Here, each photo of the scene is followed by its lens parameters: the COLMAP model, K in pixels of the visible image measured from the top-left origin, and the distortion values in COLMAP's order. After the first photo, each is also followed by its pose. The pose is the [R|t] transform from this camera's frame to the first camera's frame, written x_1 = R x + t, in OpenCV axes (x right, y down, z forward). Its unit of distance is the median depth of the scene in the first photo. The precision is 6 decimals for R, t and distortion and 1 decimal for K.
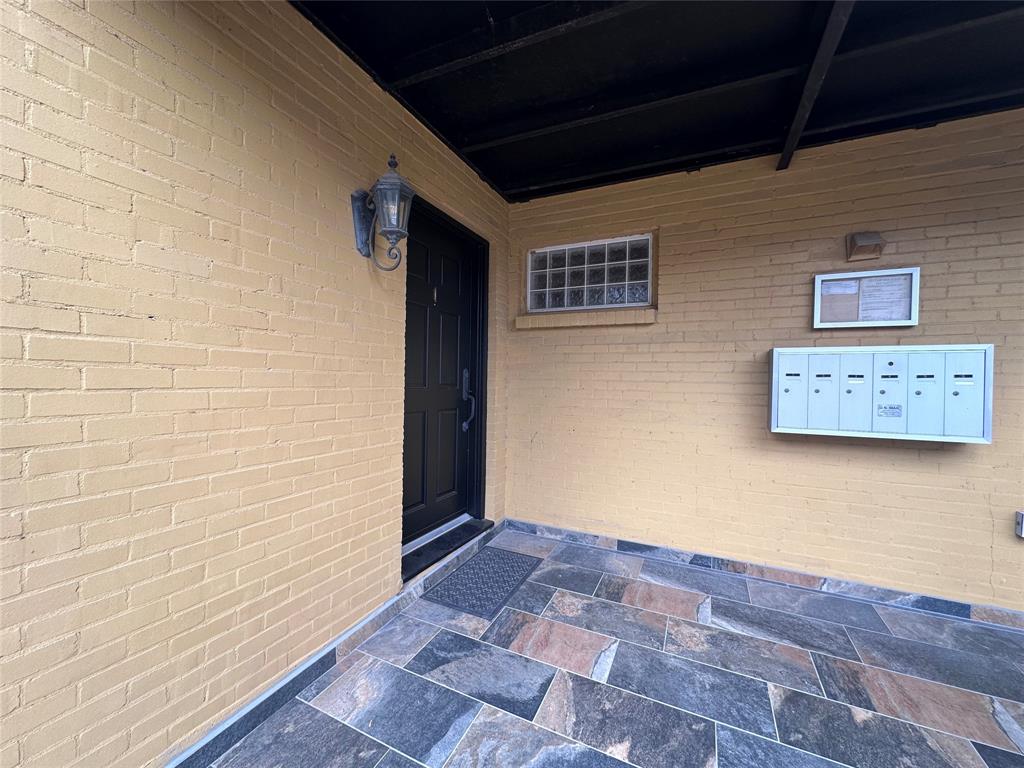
lens RADIAL K [[408.6, 0, 512.0], [0, 408.6, 384.0], [0, 0, 1]] dist [-0.001100, 0.000183]
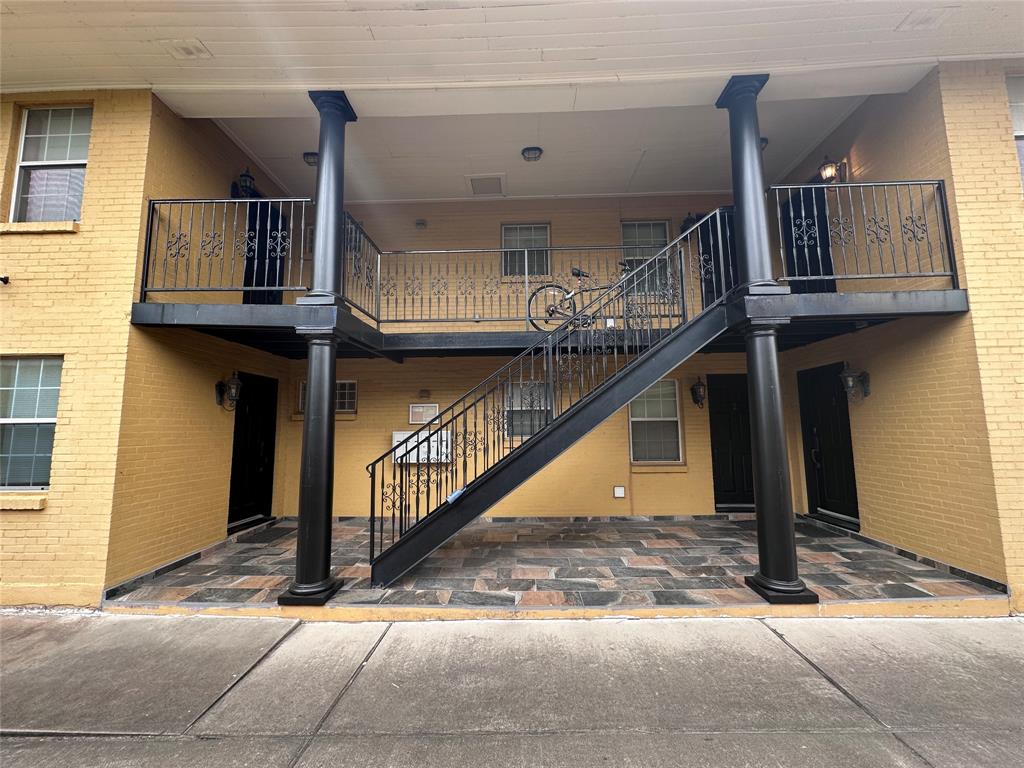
lens RADIAL K [[408.6, 0, 512.0], [0, 408.6, 384.0], [0, 0, 1]] dist [-0.001100, 0.000183]
pose [[0.914358, 0.017751, 0.404517, 0.247416], [0.030369, 0.993218, -0.112229, -0.068919], [-0.403766, 0.114902, 0.907618, -1.763449]]
